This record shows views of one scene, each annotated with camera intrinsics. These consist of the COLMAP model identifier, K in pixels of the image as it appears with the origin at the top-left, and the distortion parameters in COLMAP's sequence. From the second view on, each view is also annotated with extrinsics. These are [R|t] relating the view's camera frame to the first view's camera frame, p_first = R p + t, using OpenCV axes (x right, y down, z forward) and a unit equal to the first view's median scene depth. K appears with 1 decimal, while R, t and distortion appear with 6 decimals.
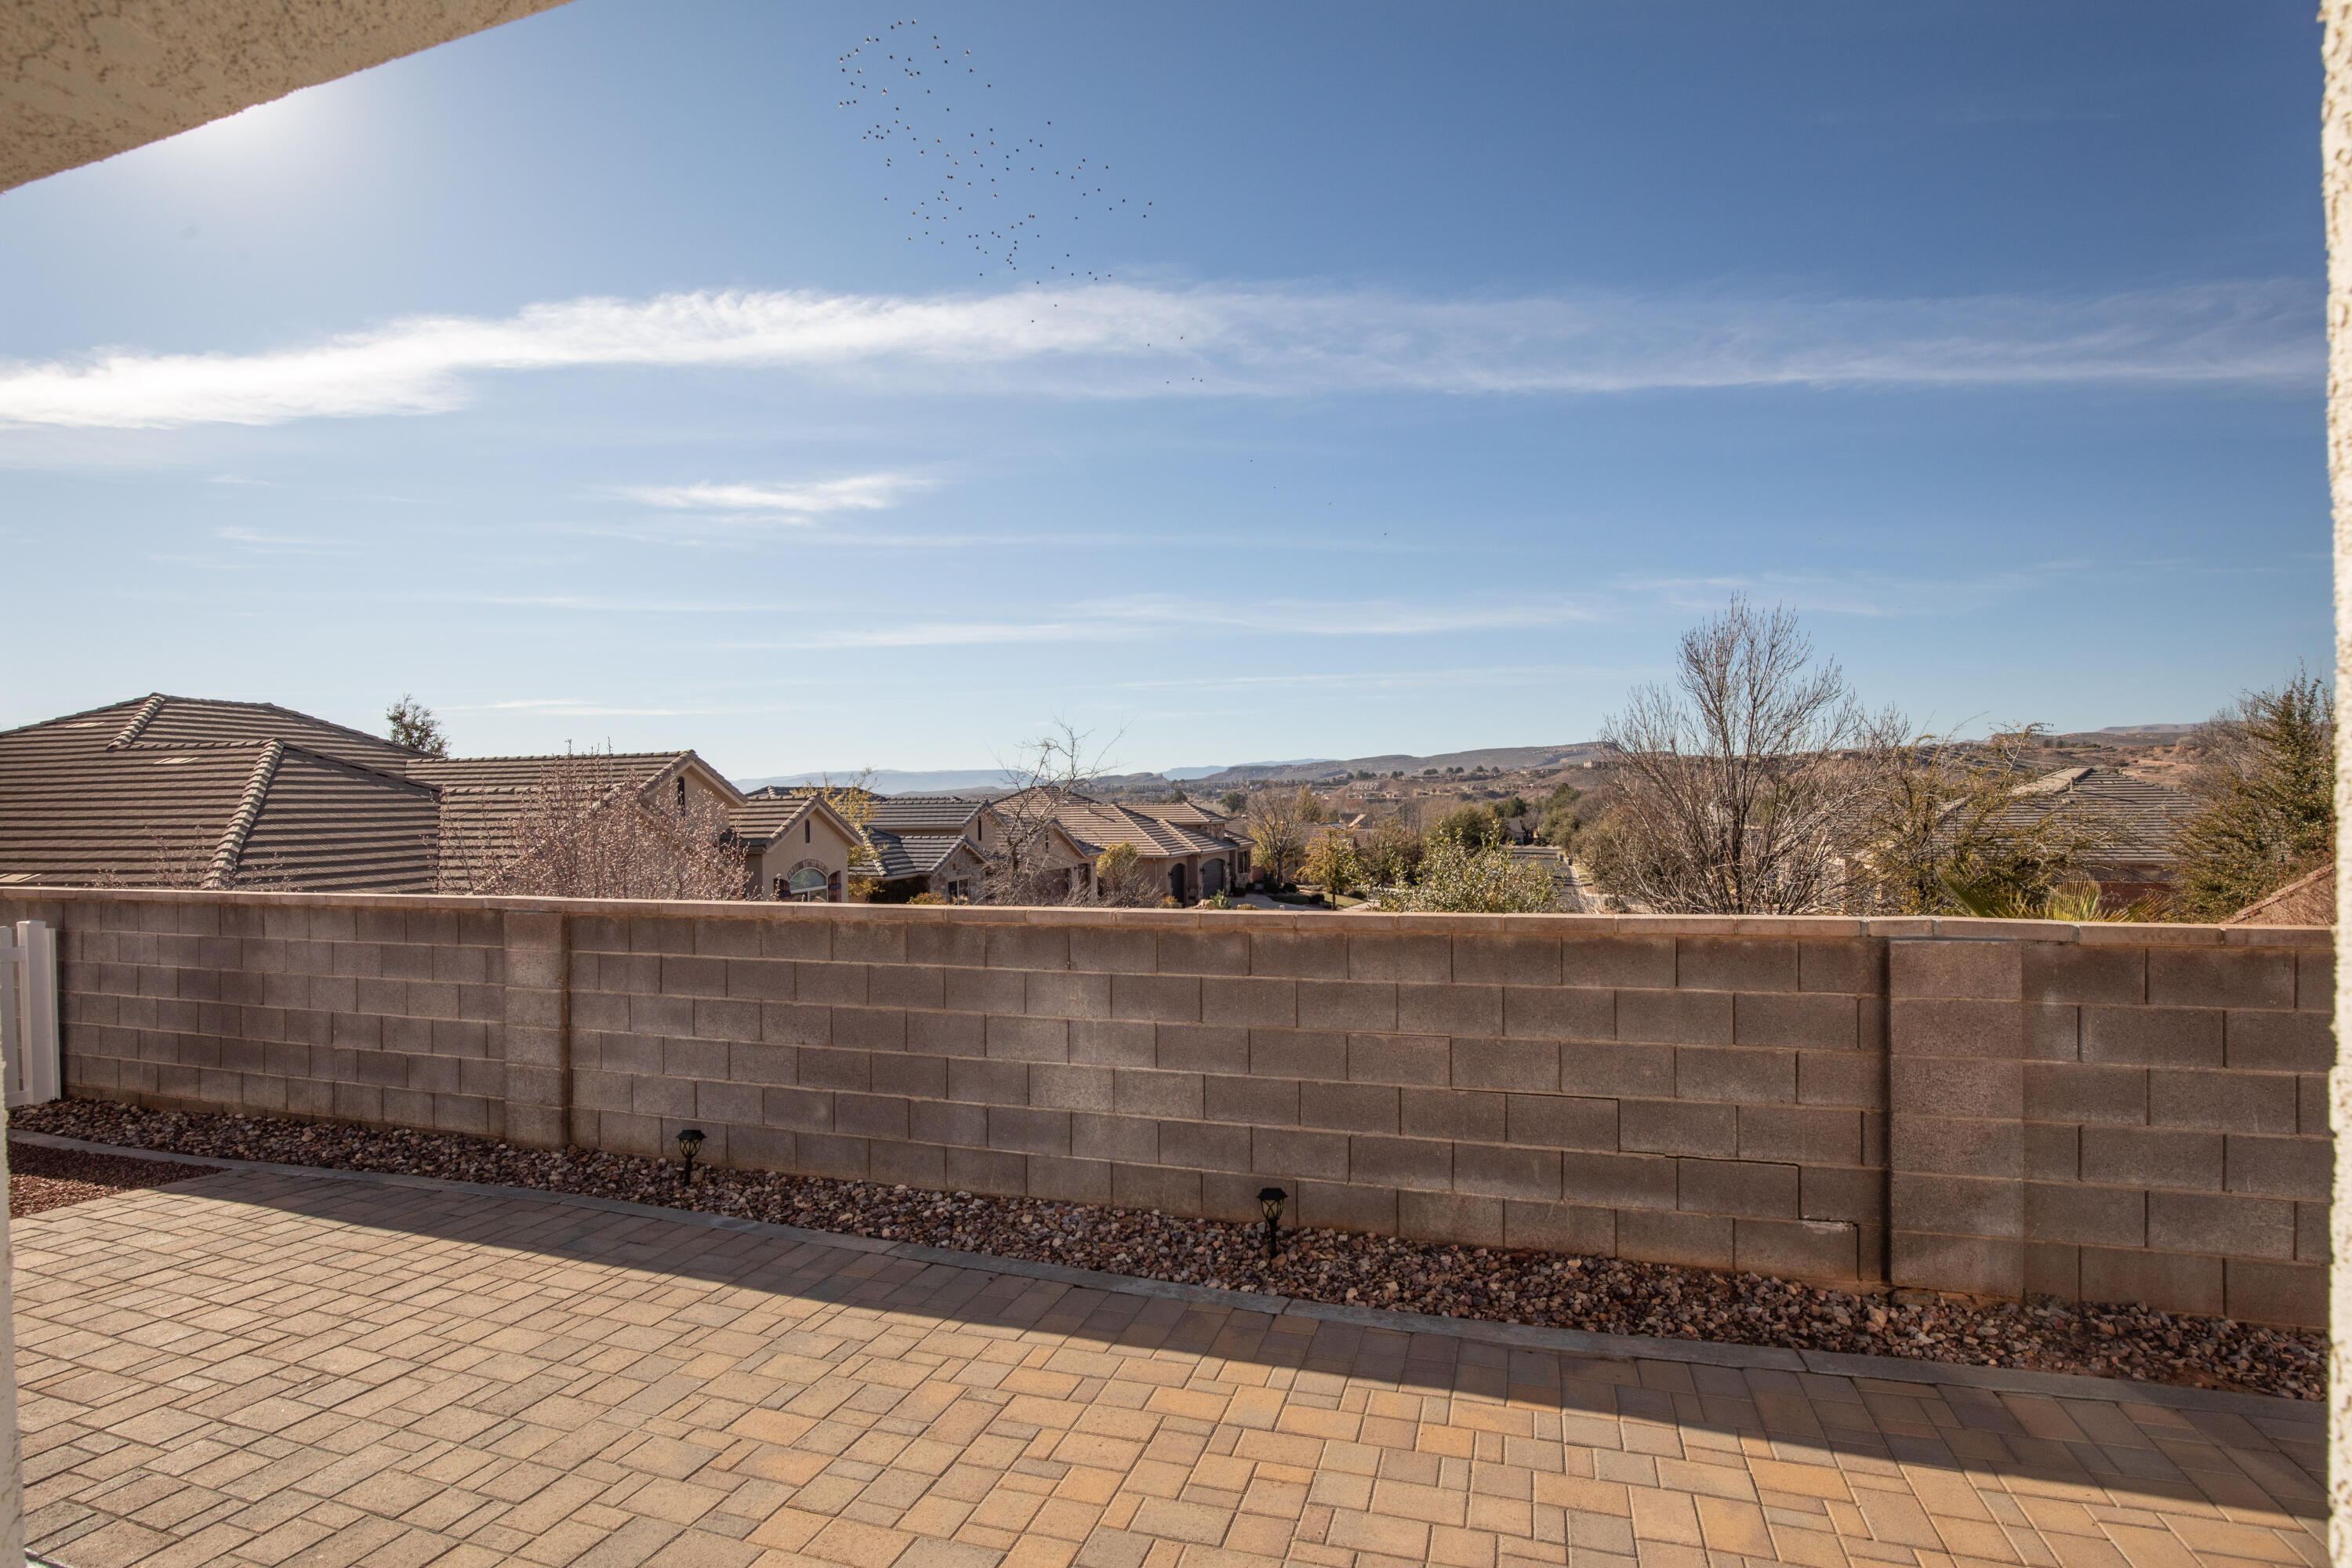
lens RADIAL K [[1115.7, 0, 1186.9], [0, 1115.7, 828.3], [0, 0, 1]] dist [-0.031082, 0.000385]
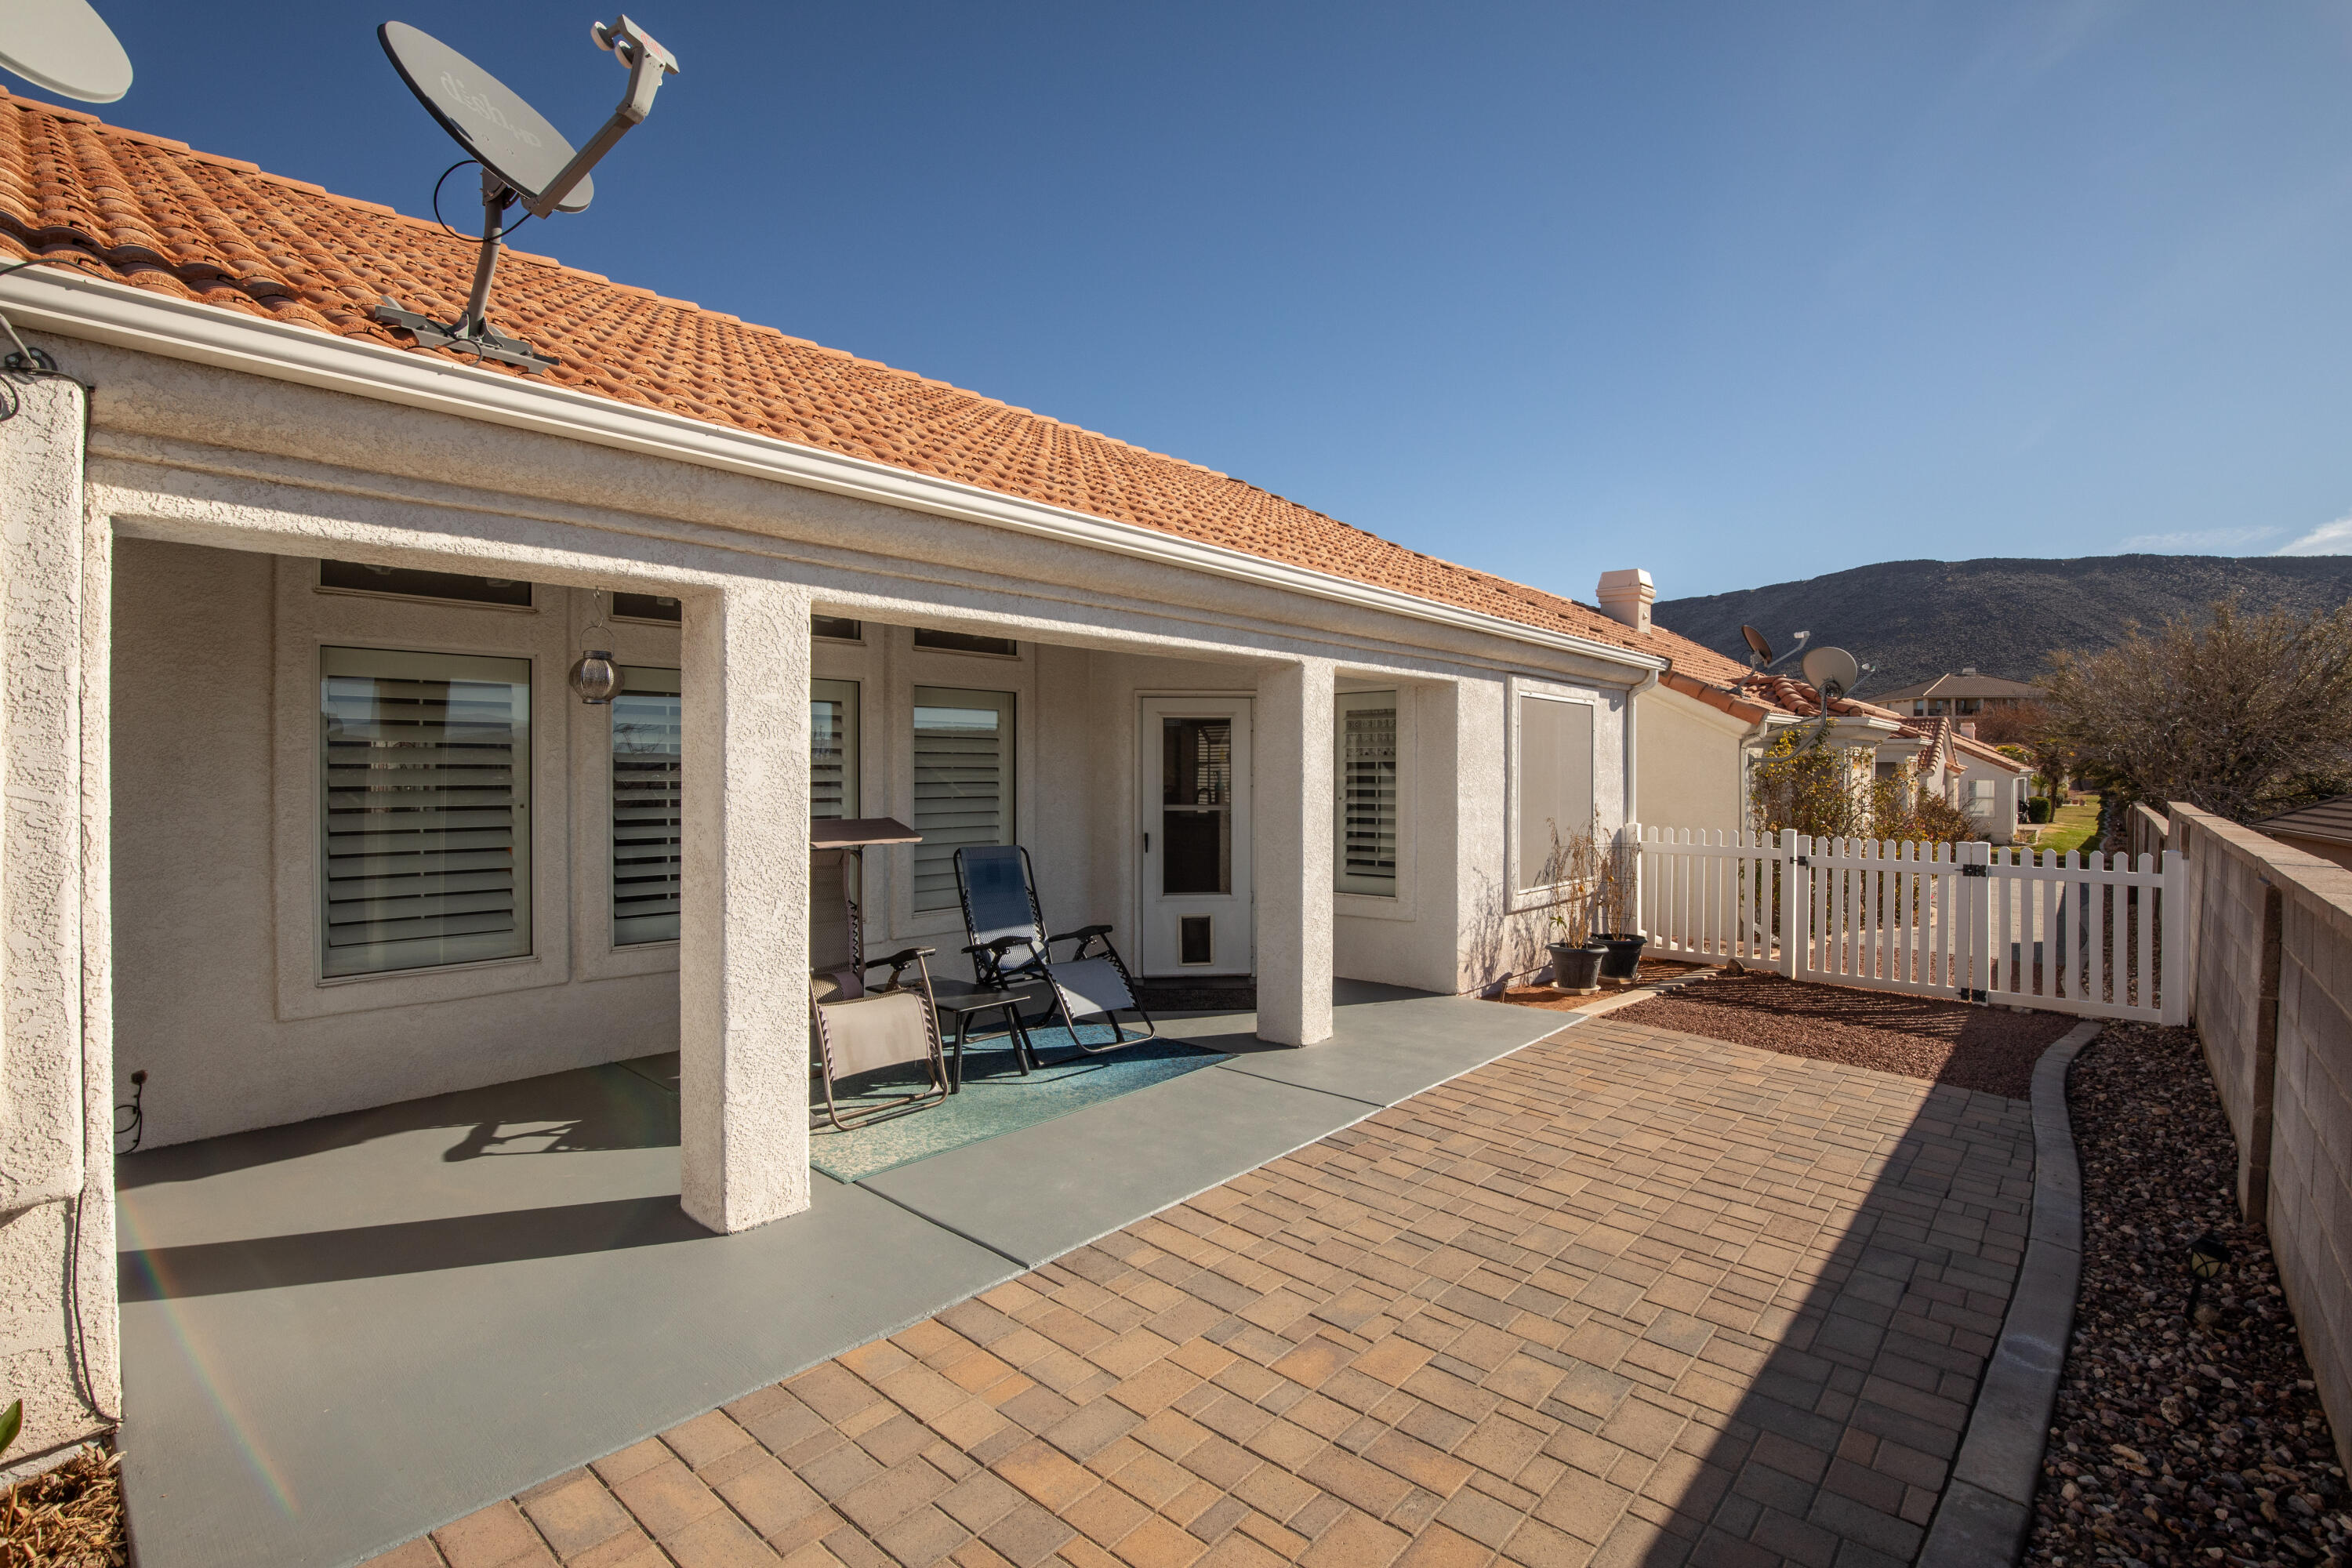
lens RADIAL K [[1078.0, 0, 1187.6], [0, 1078.0, 772.0], [0, 0, 1]] dist [-0.029482, -0.000143]
pose [[-0.392239, 0.014053, -0.919756, 0.361725], [-0.016391, 0.999618, 0.022263, 0.002730], [0.919717, 0.023809, -0.391859, 0.771615]]
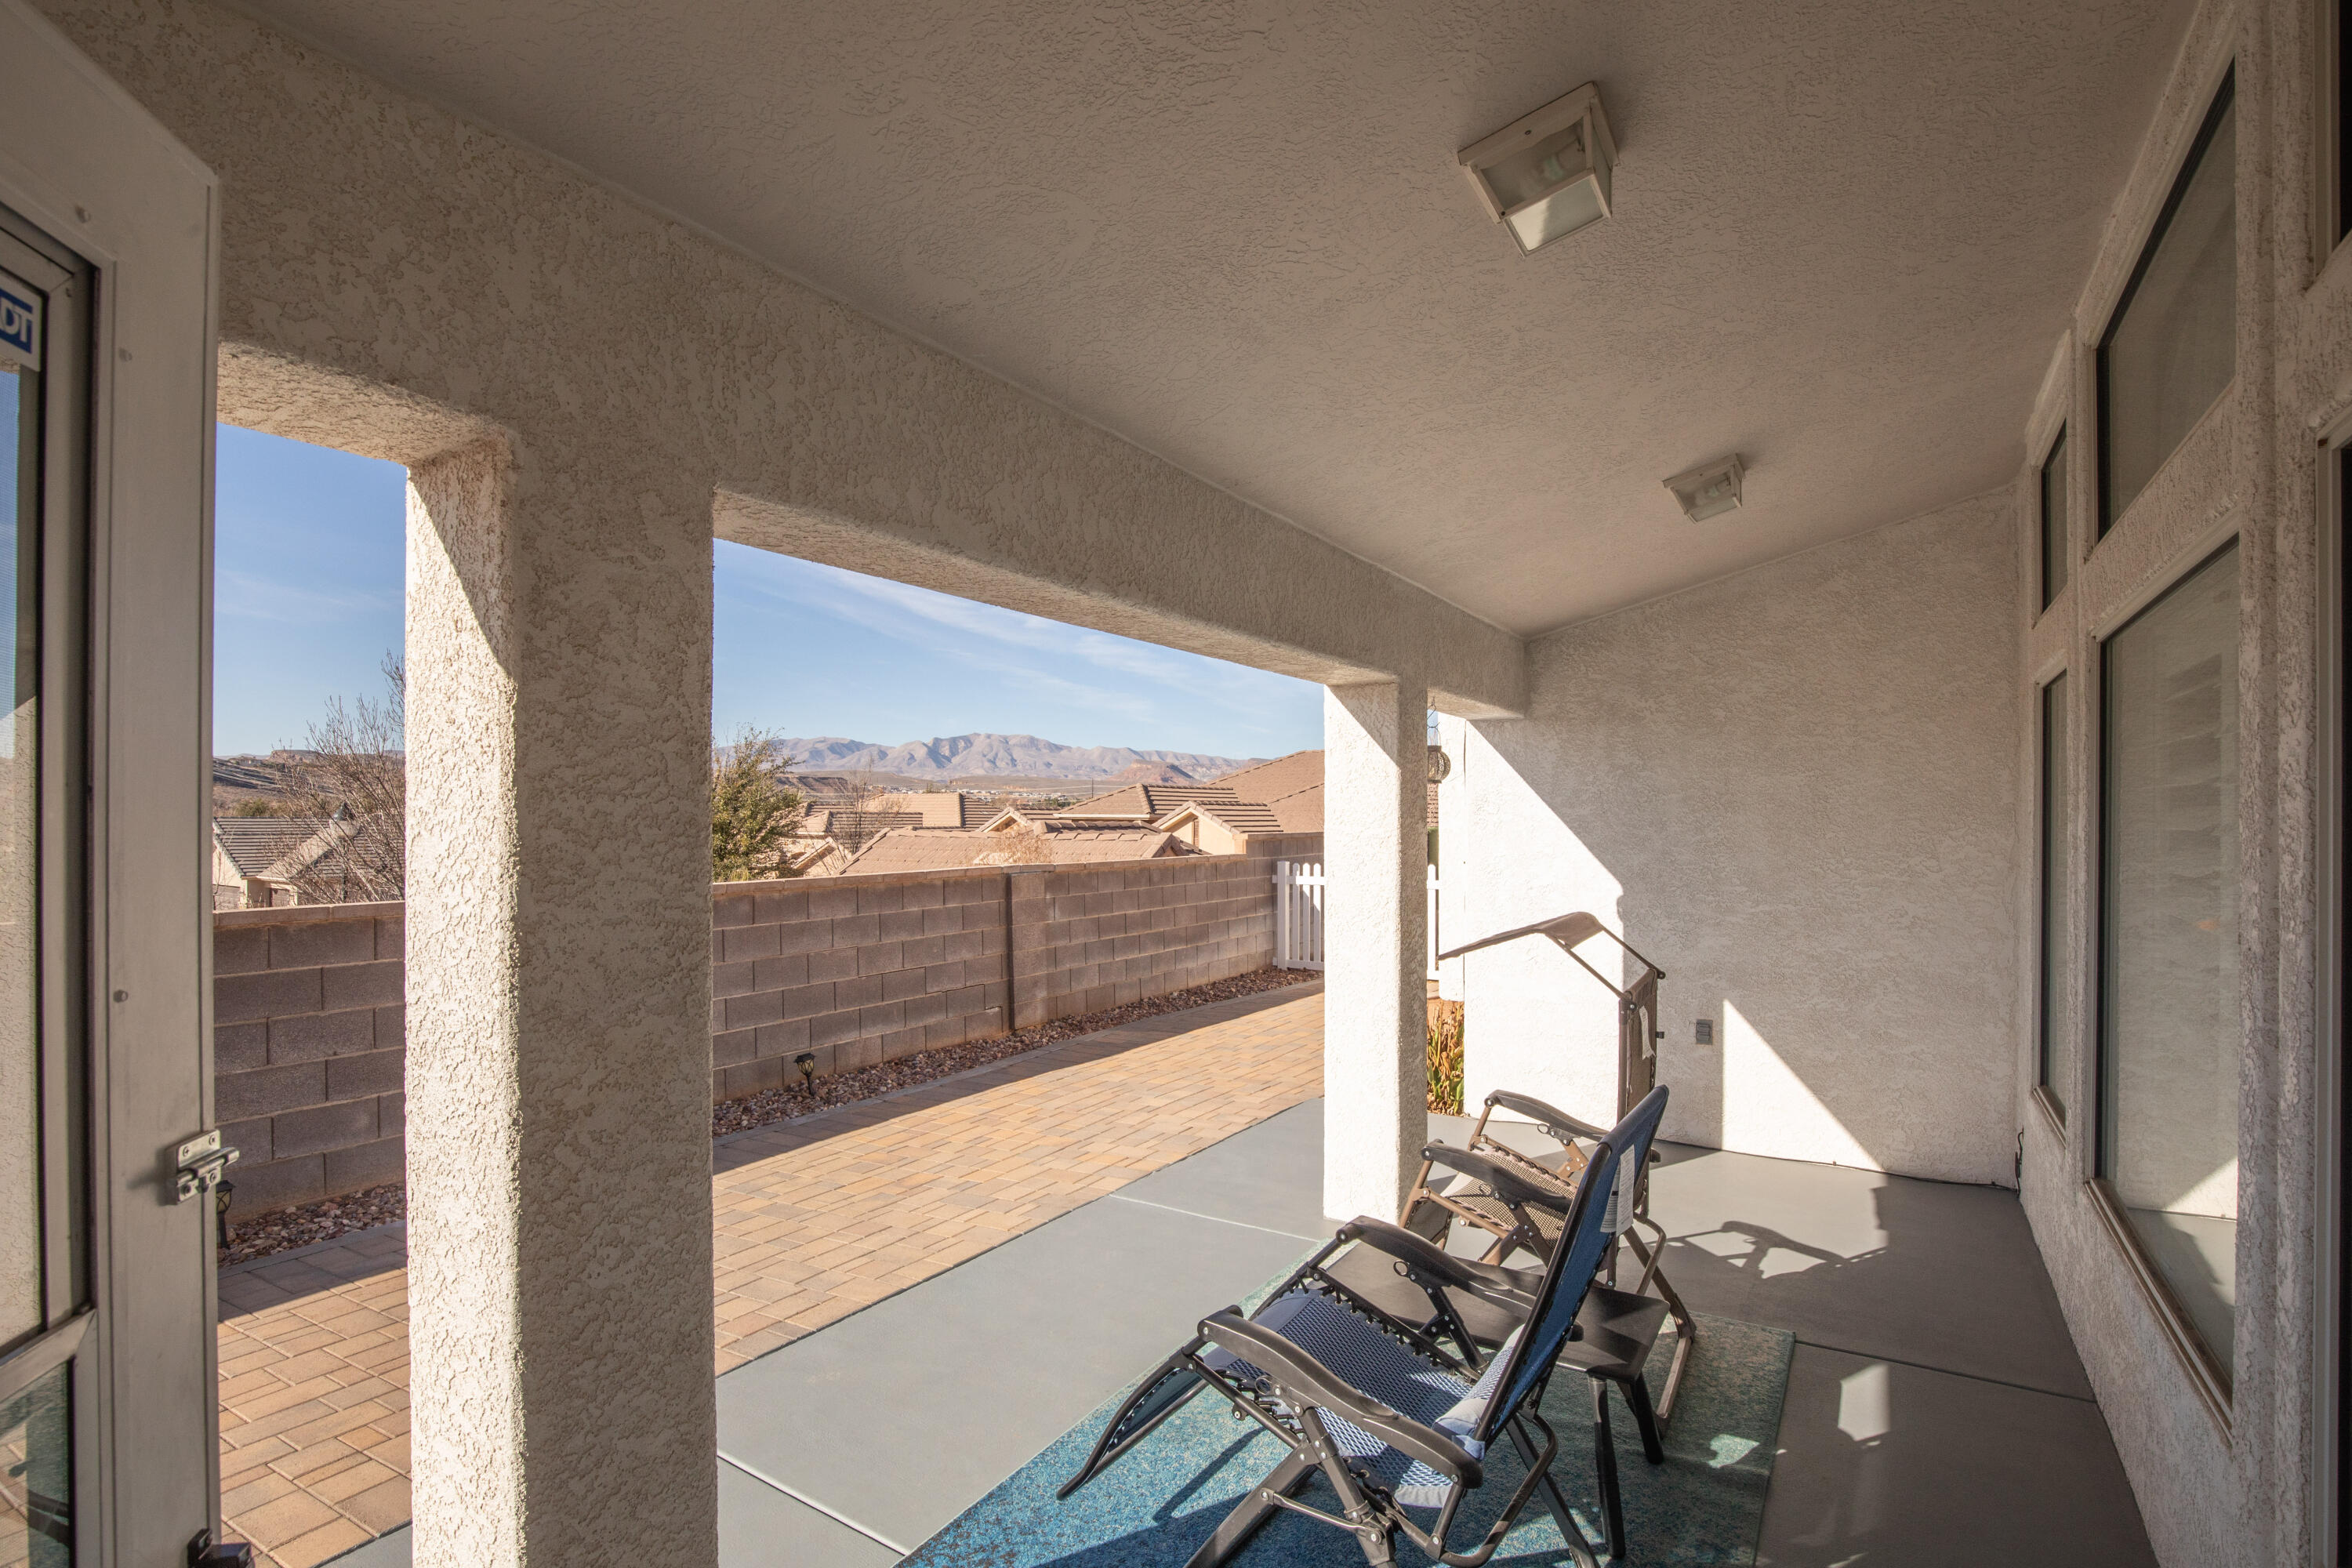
lens RADIAL K [[1134.3, 0, 1190.6], [0, 1134.3, 811.6], [0, 0, 1]] dist [-0.030905, 0.000478]
pose [[0.231430, 0.016702, 0.972708, -1.226843], [0.015265, 0.999667, -0.020796, 0.022852], [-0.972732, 0.019661, 0.231098, 0.091780]]
